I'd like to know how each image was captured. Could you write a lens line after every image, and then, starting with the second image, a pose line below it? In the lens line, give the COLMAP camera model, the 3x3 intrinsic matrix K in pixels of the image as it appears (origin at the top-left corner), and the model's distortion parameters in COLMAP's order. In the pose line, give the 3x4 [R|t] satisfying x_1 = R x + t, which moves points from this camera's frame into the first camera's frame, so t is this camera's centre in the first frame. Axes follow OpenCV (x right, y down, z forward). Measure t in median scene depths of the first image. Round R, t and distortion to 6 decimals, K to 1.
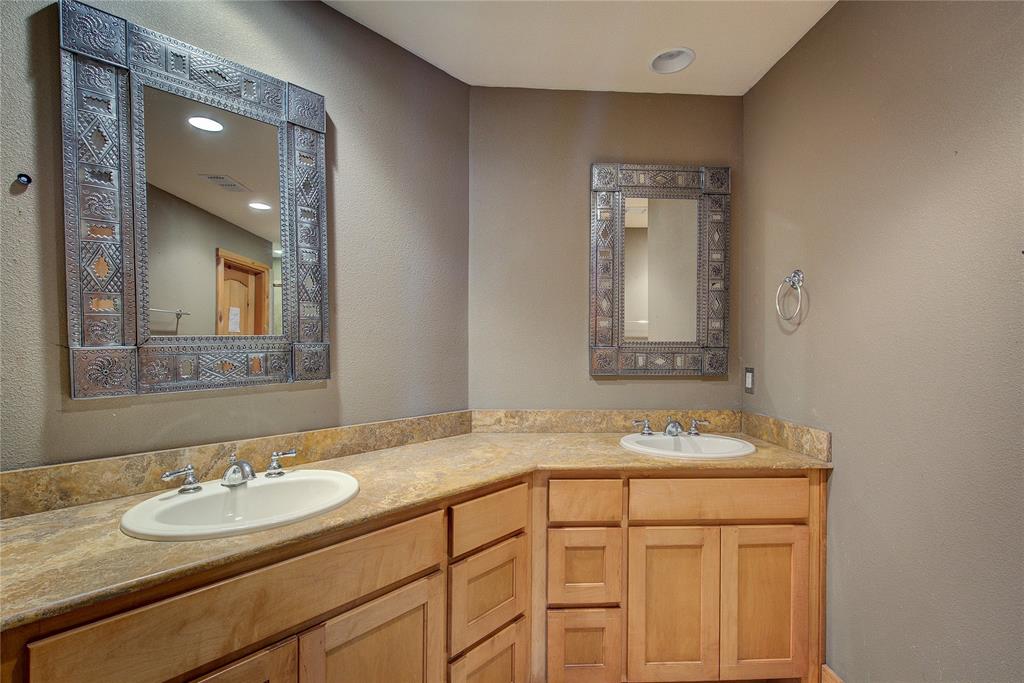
lens RADIAL K [[464.8, 0, 510.3], [0, 464.8, 341.1], [0, 0, 1]] dist [-0.003540, 0.000810]
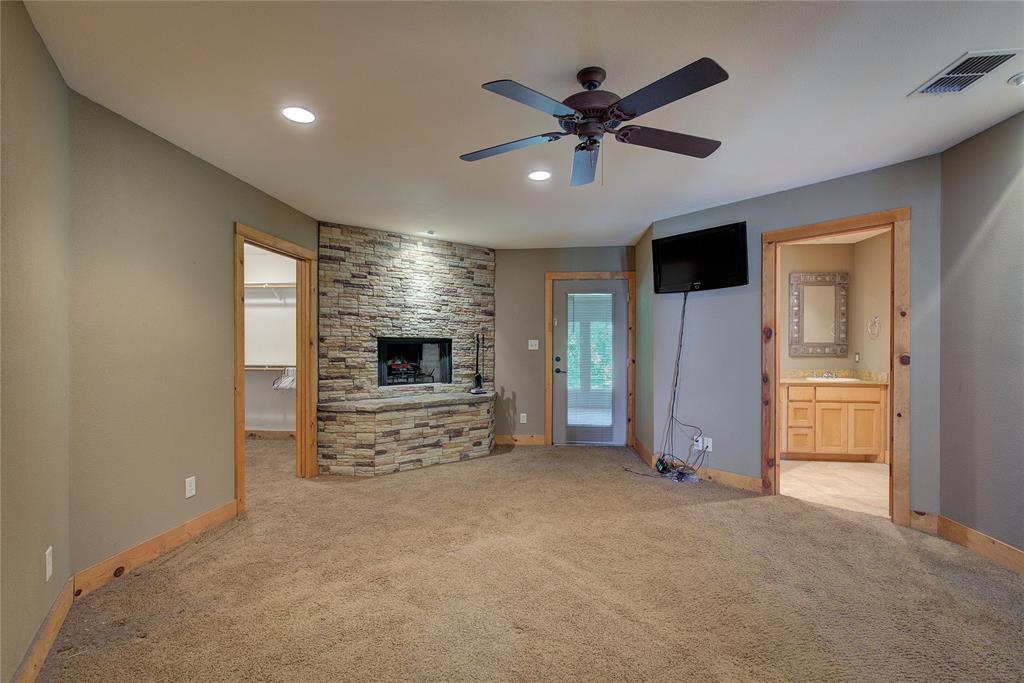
lens RADIAL K [[464.8, 0, 511.1], [0, 464.8, 343.4], [0, 0, 1]] dist [-0.003540, 0.000810]
pose [[0.988637, -0.001972, -0.150309, -0.970612], [0.002283, 0.999996, 0.001896, -0.002683], [0.150304, -0.002218, 0.988637, -1.784106]]
